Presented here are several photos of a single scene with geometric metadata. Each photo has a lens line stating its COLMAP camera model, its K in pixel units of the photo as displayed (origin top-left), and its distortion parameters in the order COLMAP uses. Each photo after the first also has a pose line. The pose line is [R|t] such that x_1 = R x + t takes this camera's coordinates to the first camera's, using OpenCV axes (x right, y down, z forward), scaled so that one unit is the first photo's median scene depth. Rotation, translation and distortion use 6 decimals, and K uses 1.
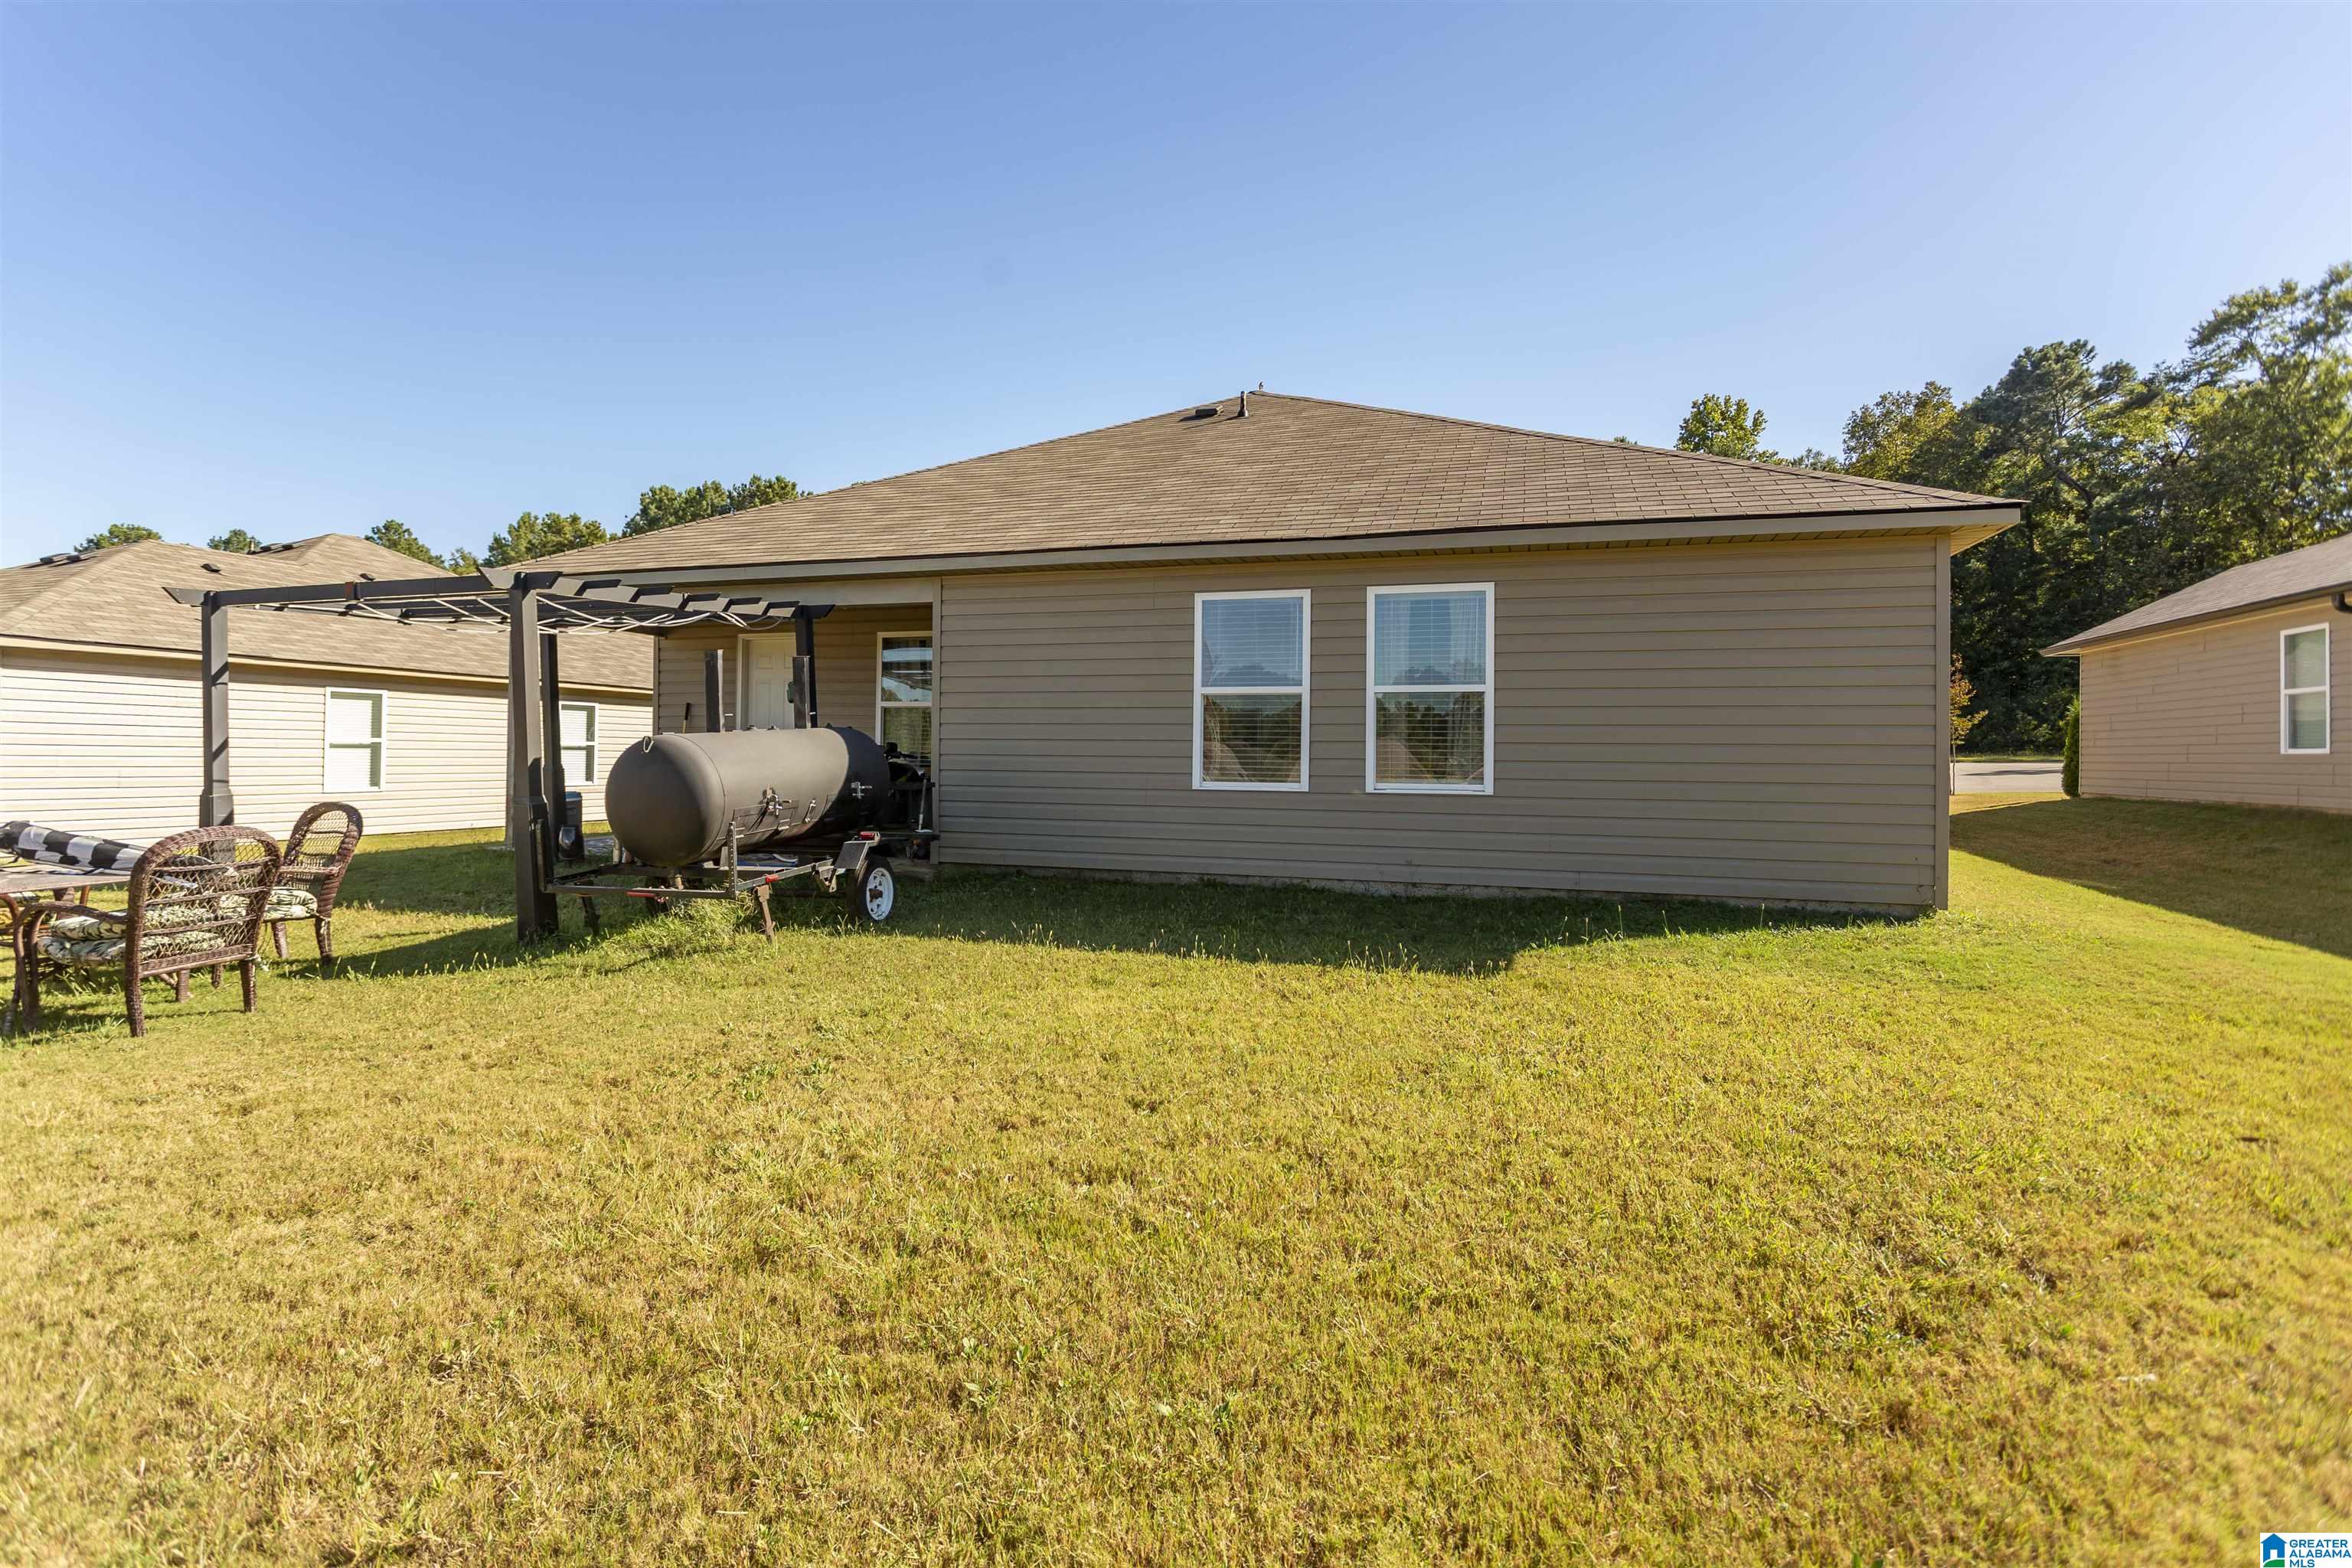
lens RADIAL K [[1179.5, 0, 1185.4], [0, 1179.5, 778.6], [0, 0, 1]] dist [-0.001870, 0.000639]
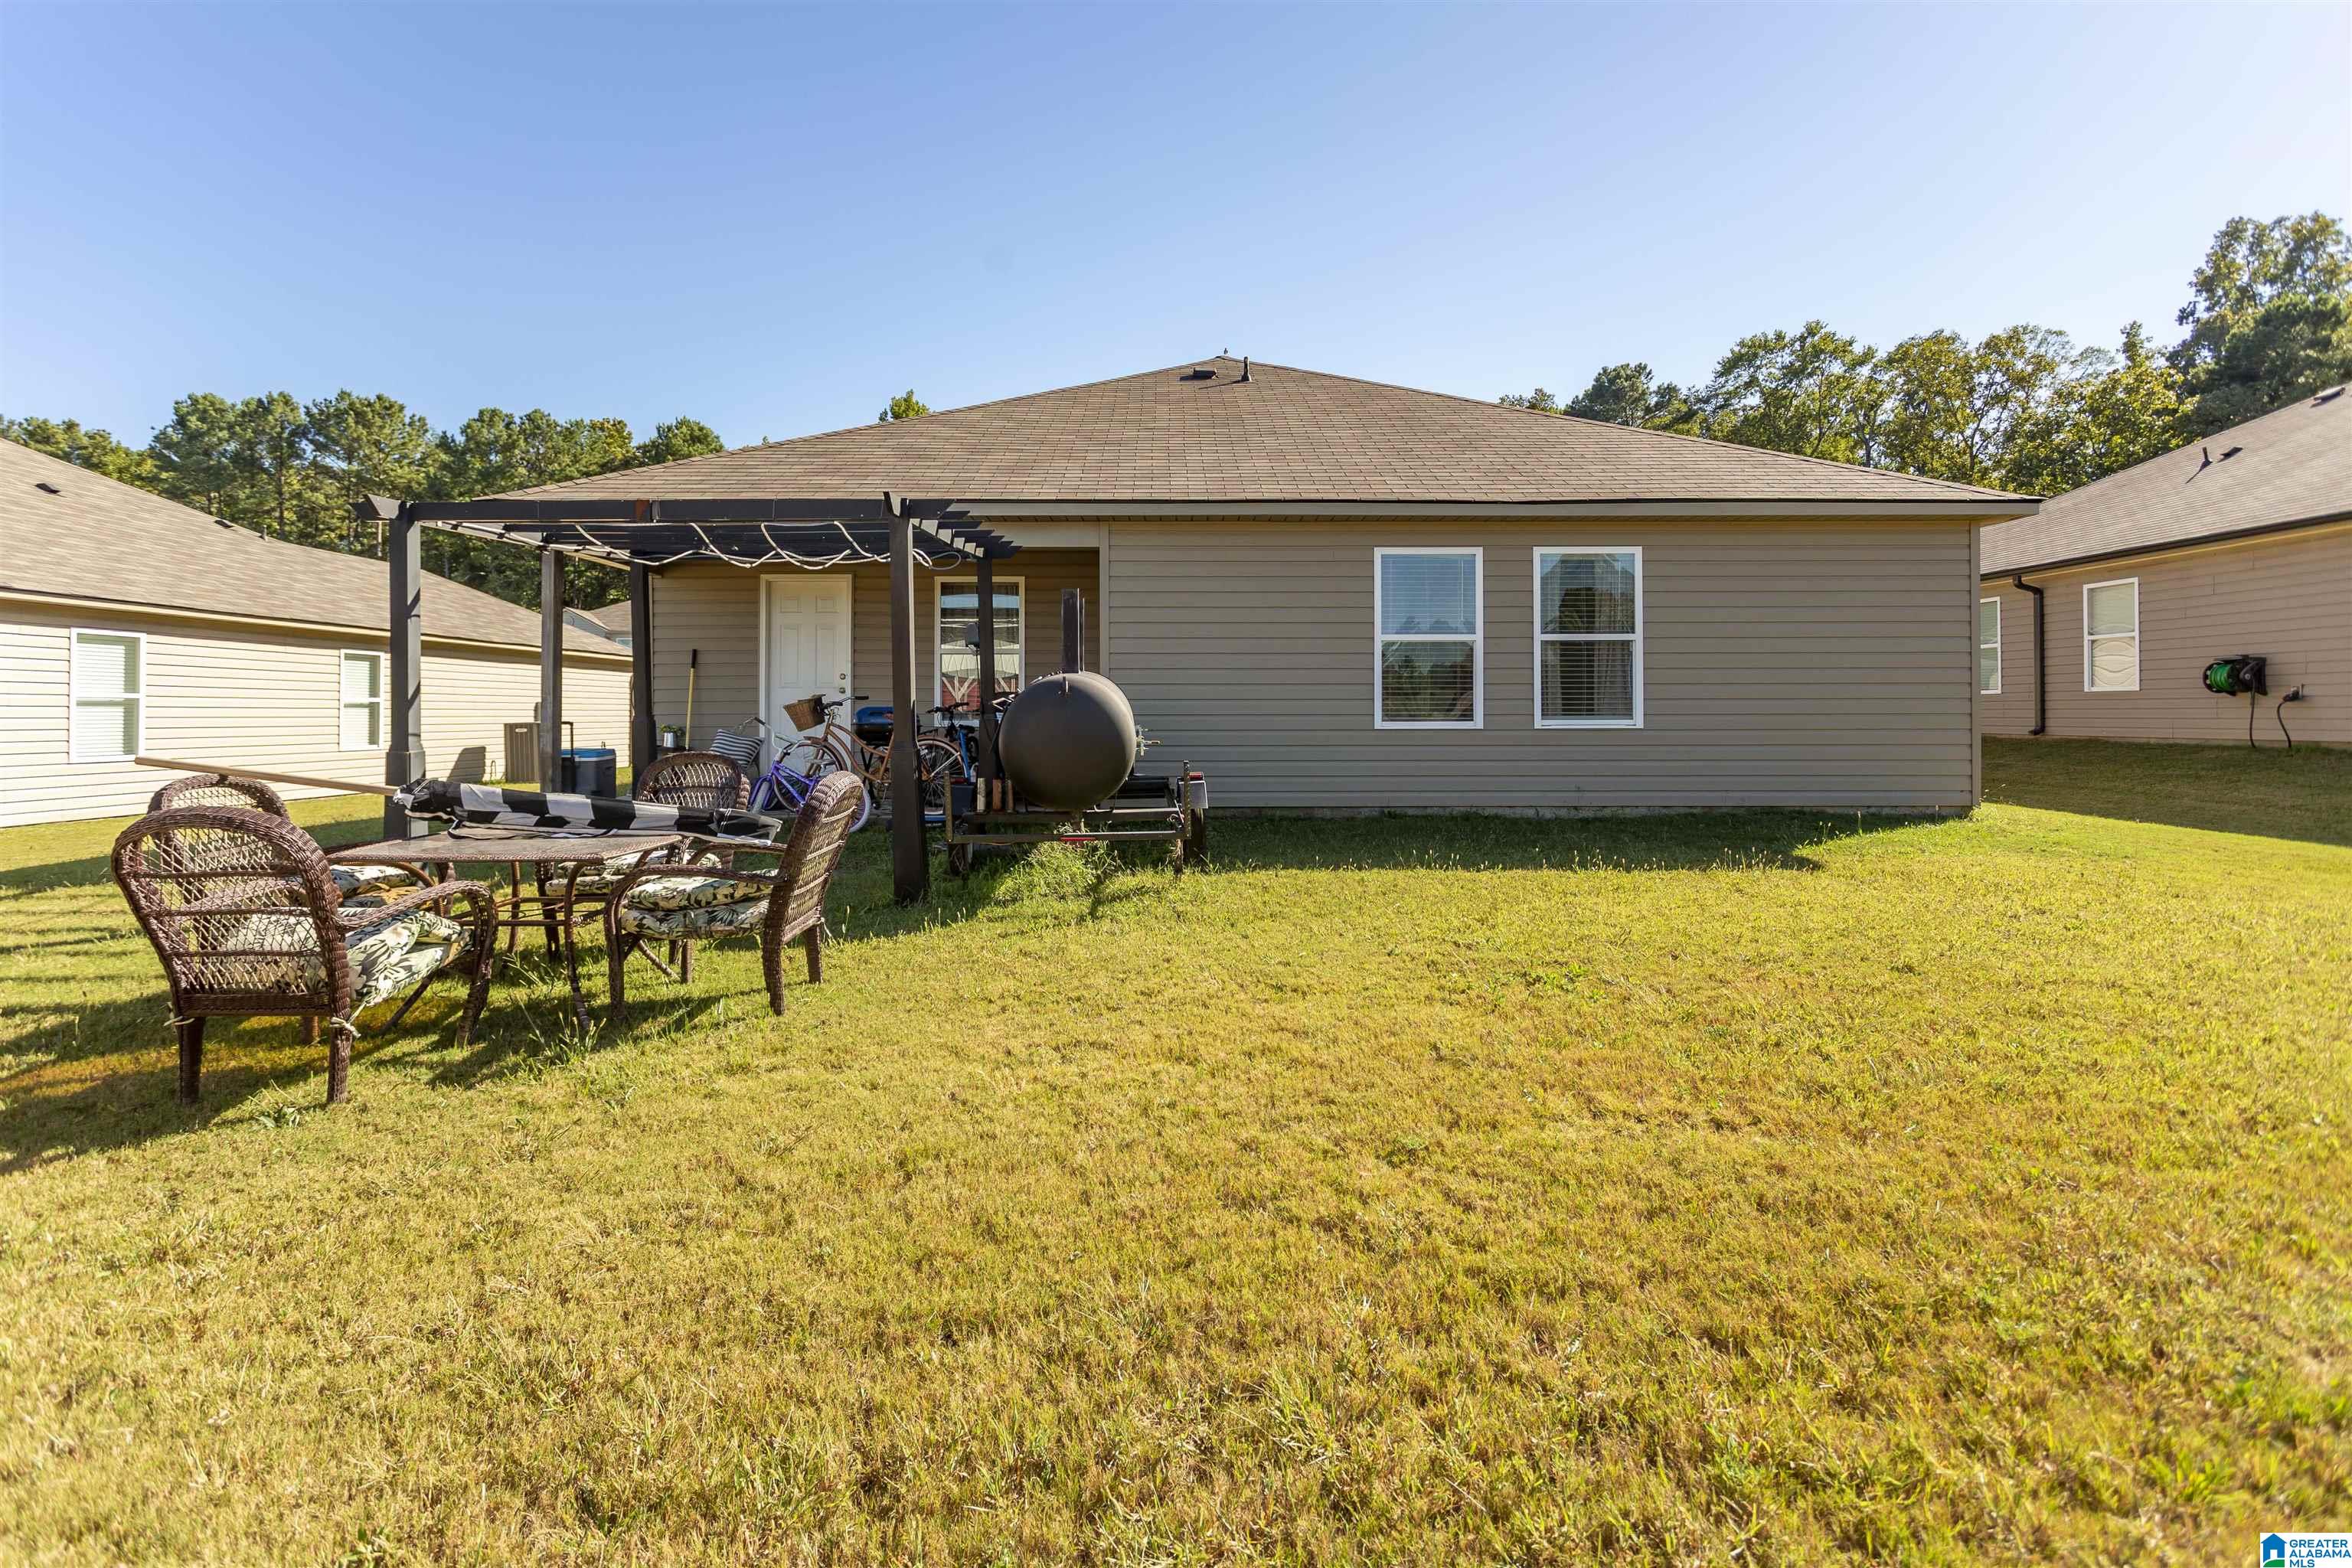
lens RADIAL K [[1159.1, 0, 1182.0], [0, 1159.1, 745.8], [0, 0, 1]] dist [0.010978, 0.000164]
pose [[0.947549, -0.020674, 0.318941, -0.268804], [0.018032, 0.999774, 0.011236, 0.004950], [-0.319101, -0.004896, 0.947708, 0.026402]]
